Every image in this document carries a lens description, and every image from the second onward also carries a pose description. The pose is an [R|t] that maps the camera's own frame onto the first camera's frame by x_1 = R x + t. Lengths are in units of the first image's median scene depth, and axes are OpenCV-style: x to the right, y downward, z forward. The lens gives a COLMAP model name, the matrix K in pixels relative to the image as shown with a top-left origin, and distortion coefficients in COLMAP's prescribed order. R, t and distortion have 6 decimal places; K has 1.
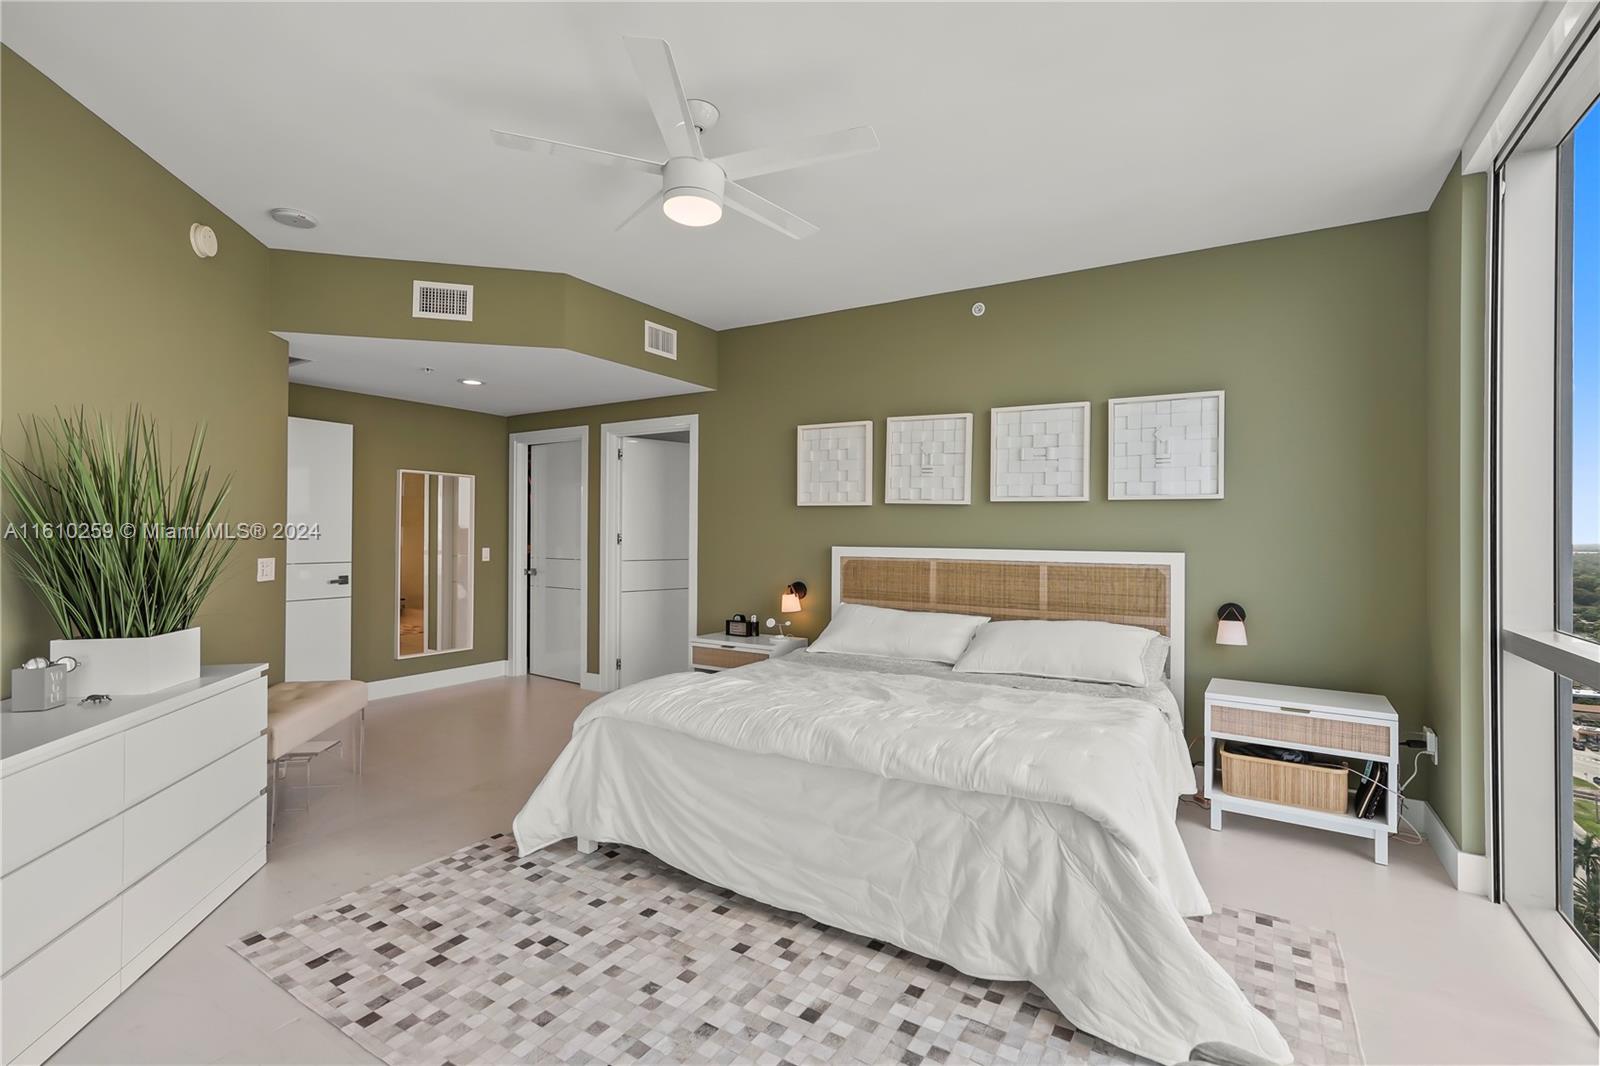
lens RADIAL K [[731.2, 0, 805.3], [0, 731.2, 523.3], [0, 0, 1]] dist [-0.000378, 0.000748]
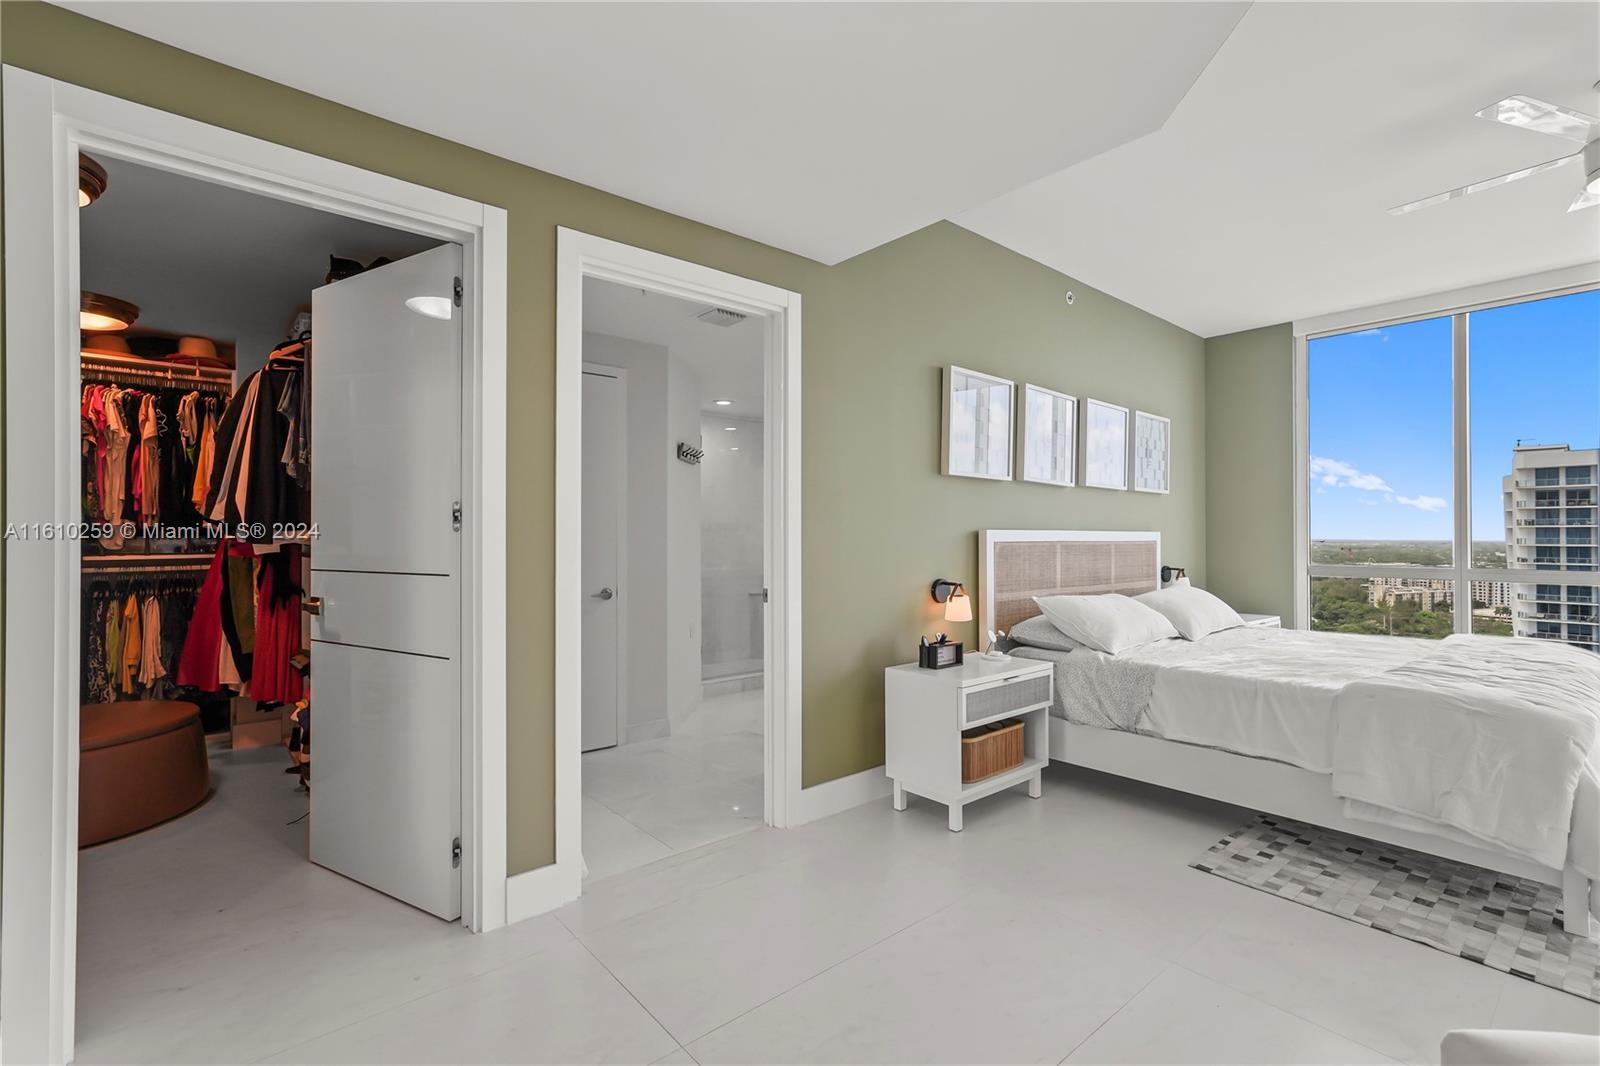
lens RADIAL K [[731.2, 0, 805.3], [0, 731.2, 523.3], [0, 0, 1]] dist [-0.000378, 0.000748]
pose [[0.306527, 0.013702, 0.951763, -0.774724], [-0.008412, 0.999896, -0.011685, 0.036215], [-0.951825, -0.004424, 0.306611, 0.952499]]
